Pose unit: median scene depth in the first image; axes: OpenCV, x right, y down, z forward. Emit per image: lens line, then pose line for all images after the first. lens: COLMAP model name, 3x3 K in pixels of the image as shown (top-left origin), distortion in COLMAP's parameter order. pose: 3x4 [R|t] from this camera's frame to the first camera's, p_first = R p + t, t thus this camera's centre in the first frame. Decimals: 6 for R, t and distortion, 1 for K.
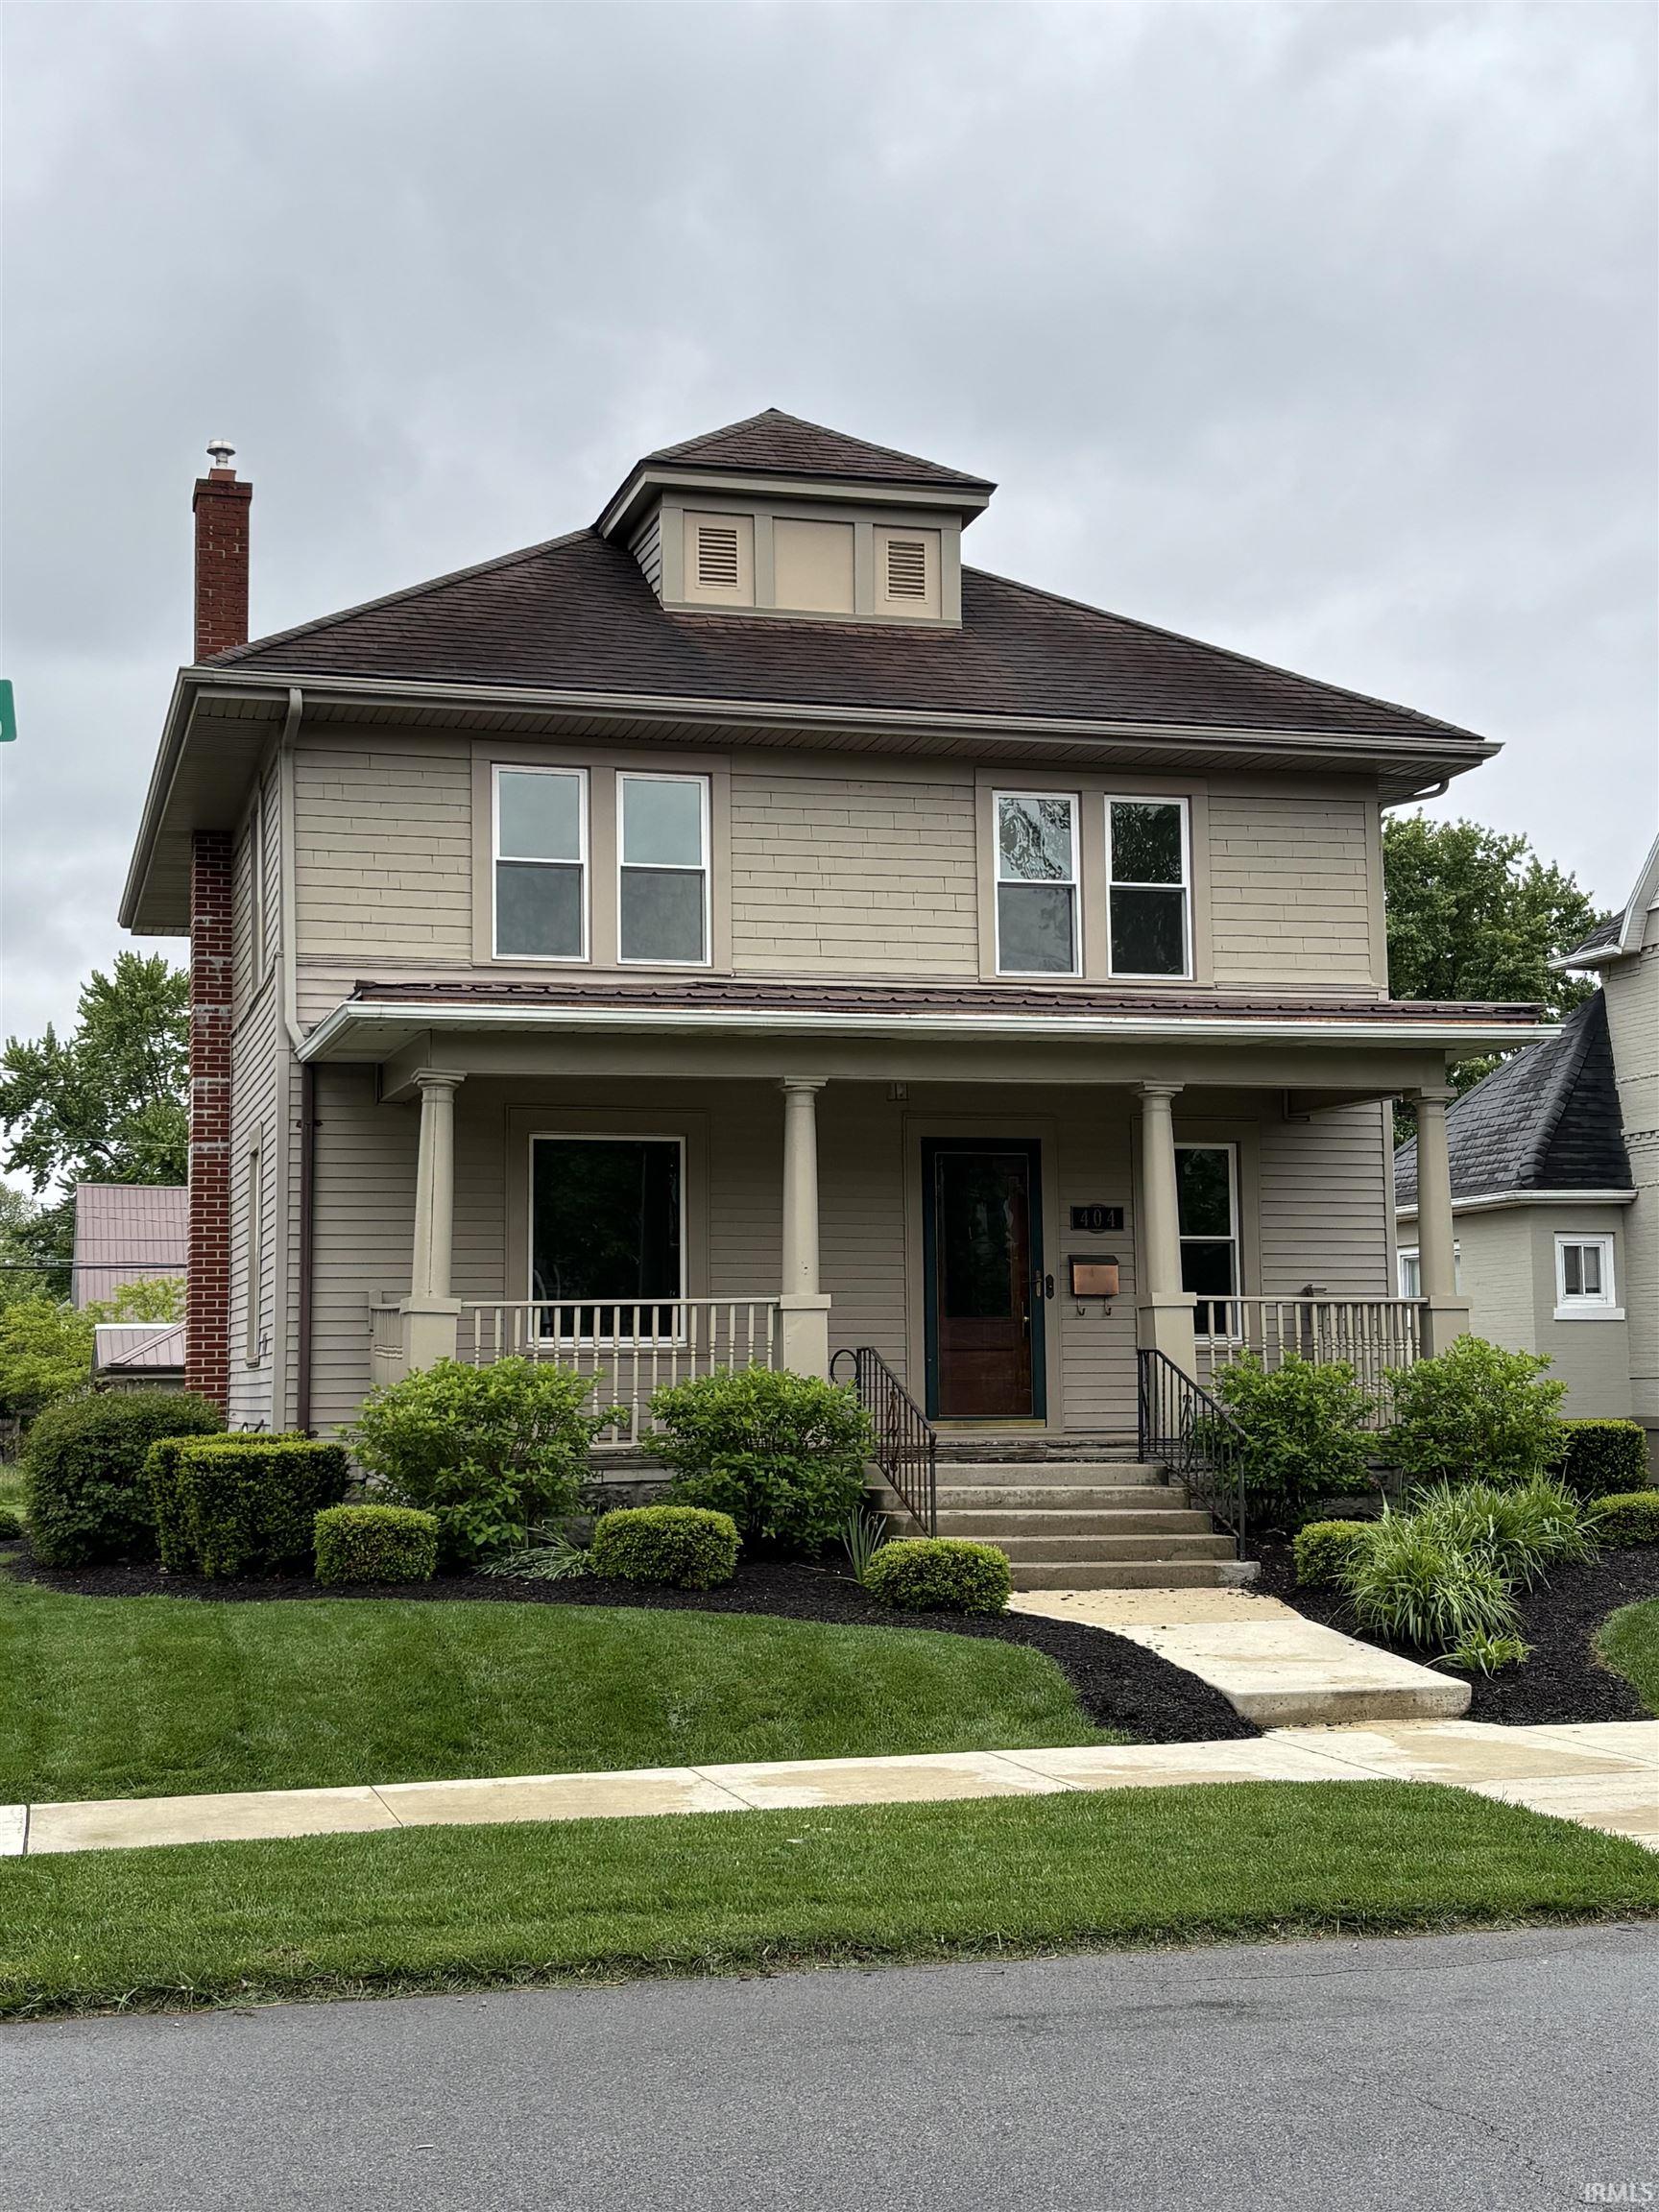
lens RADIAL K [[2907.5, 0, 828.5], [0, 2907.5, 1104.5], [0, 0, 1]] dist [0.207454, 0.000000]
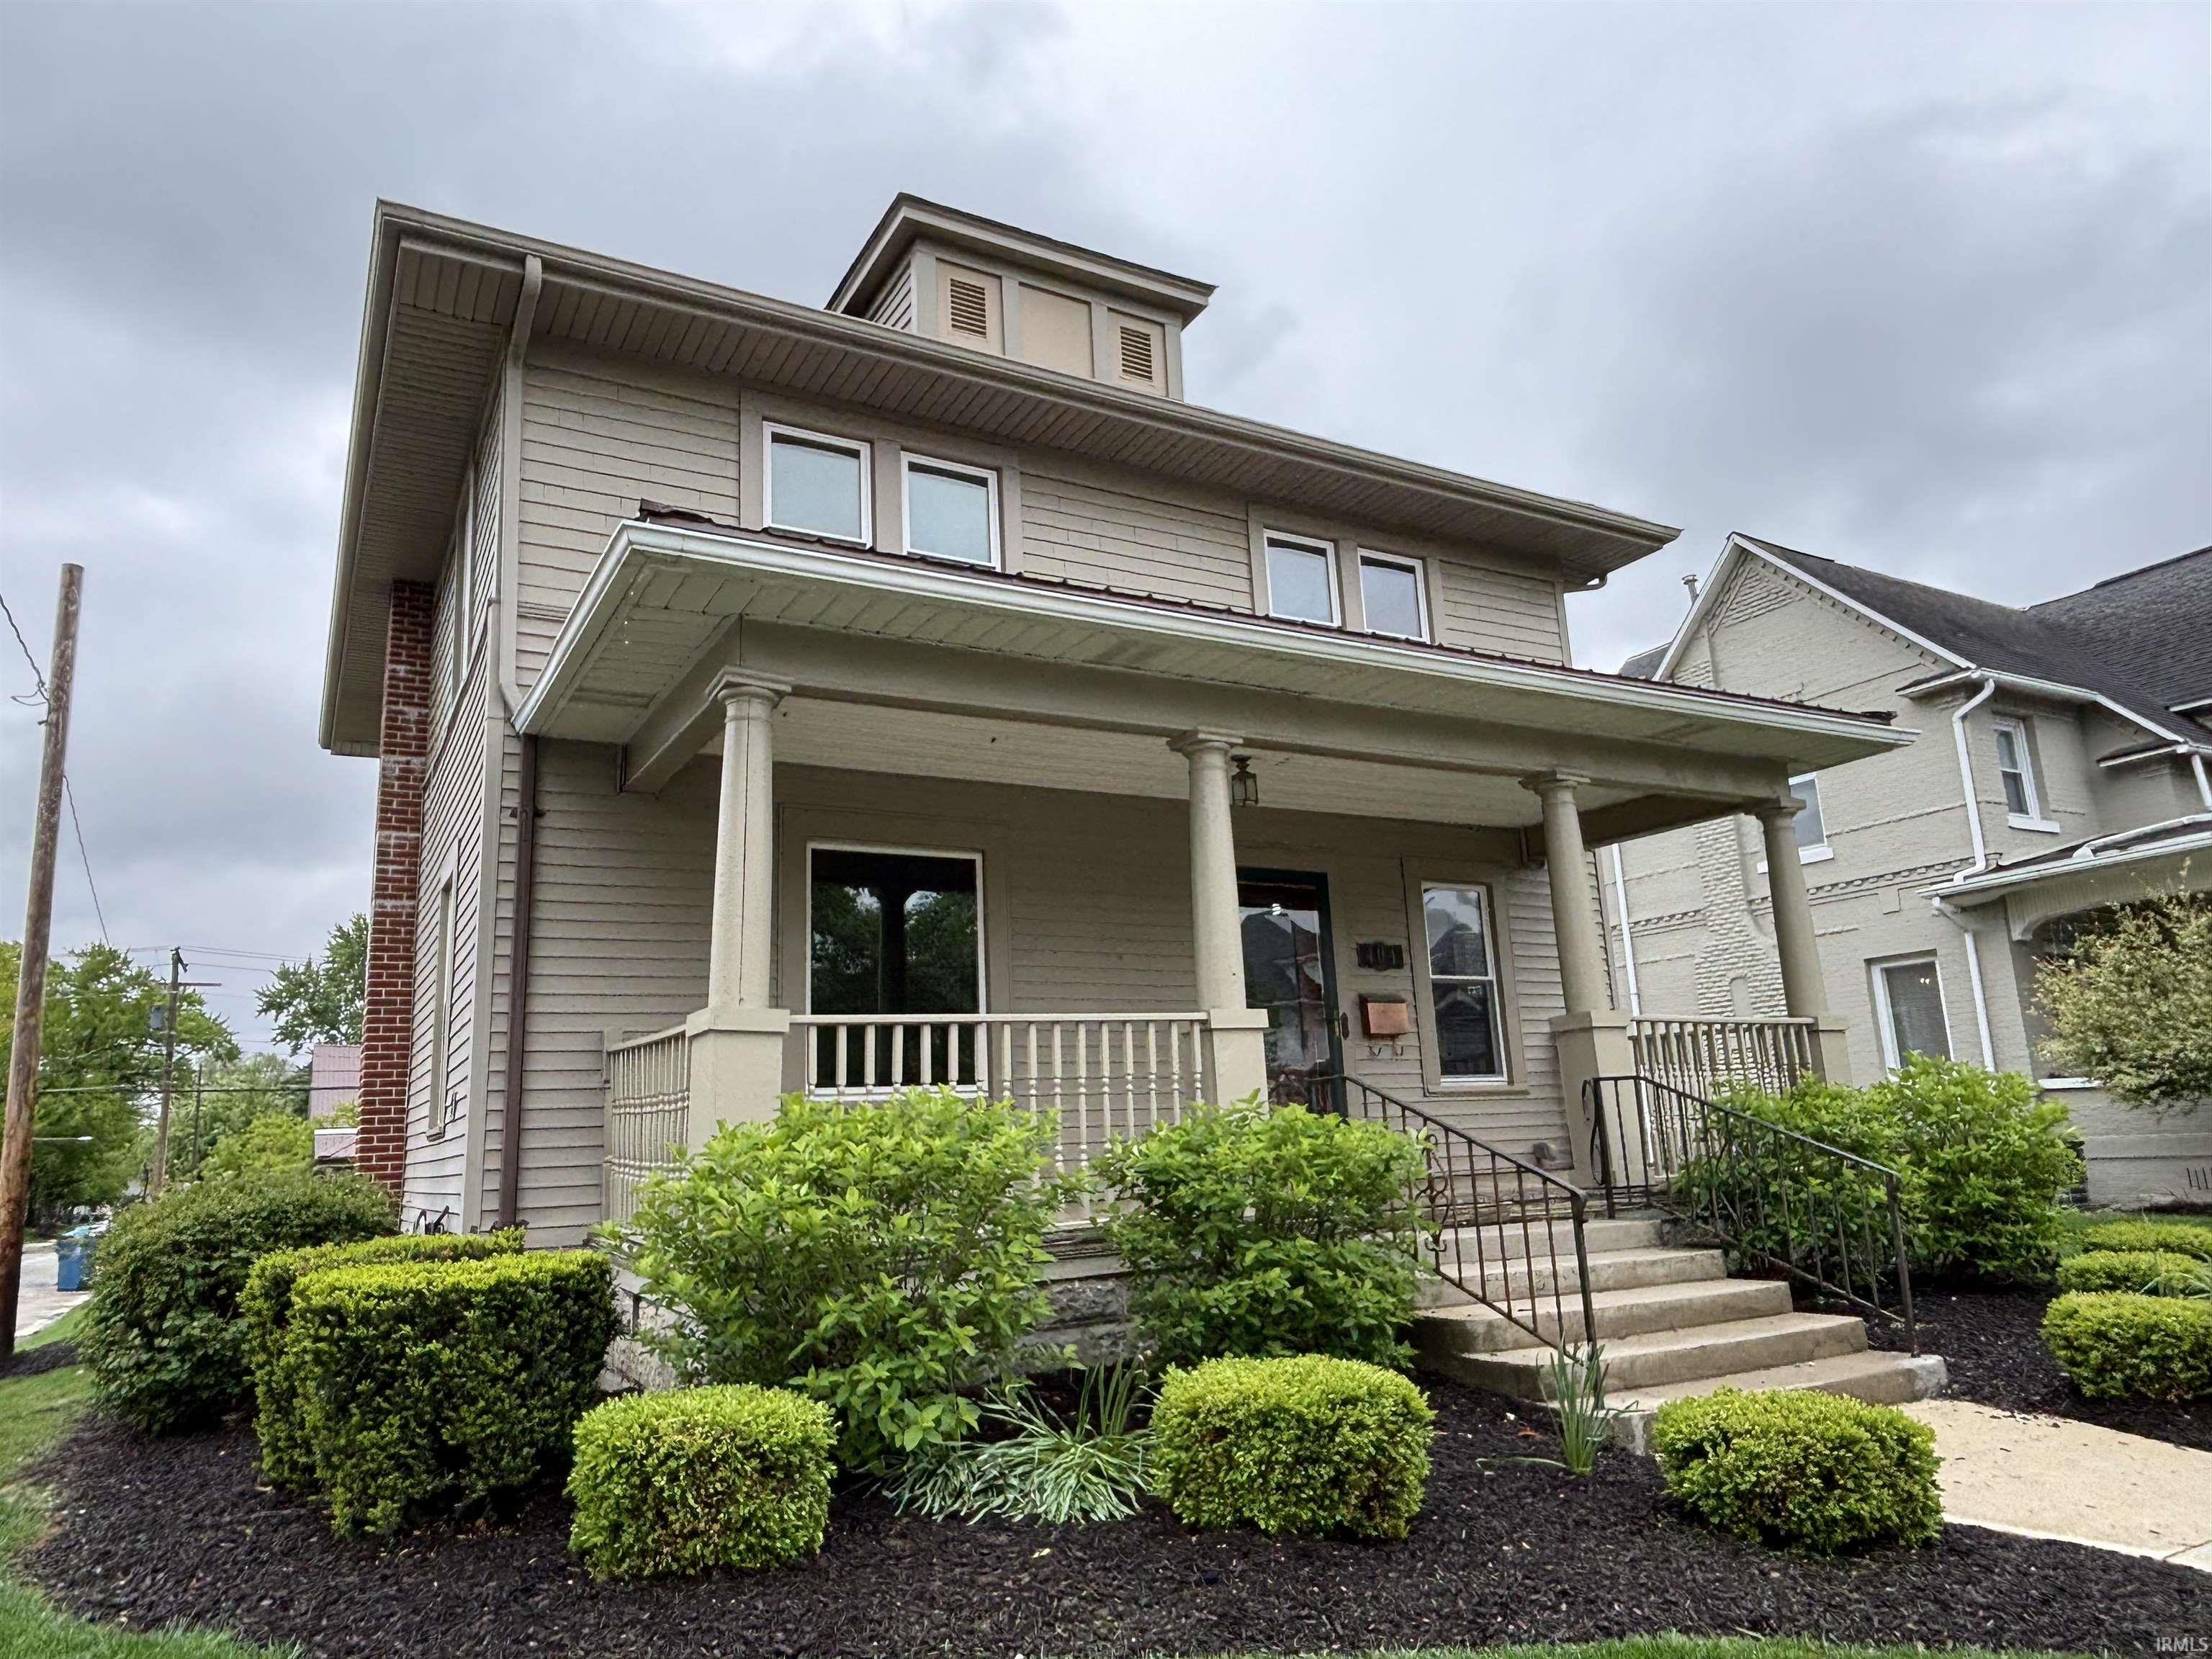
lens RADIAL K [[1436.9, 0, 1108.4], [0, 1436.9, 837.3], [0, 0, 1]] dist [0.009635, -0.005525]
pose [[0.970789, 0.016650, 0.239356, -0.119494], [0.012221, 0.992863, -0.118633, 0.059676], [-0.239623, 0.118093, 0.963657, 0.598035]]
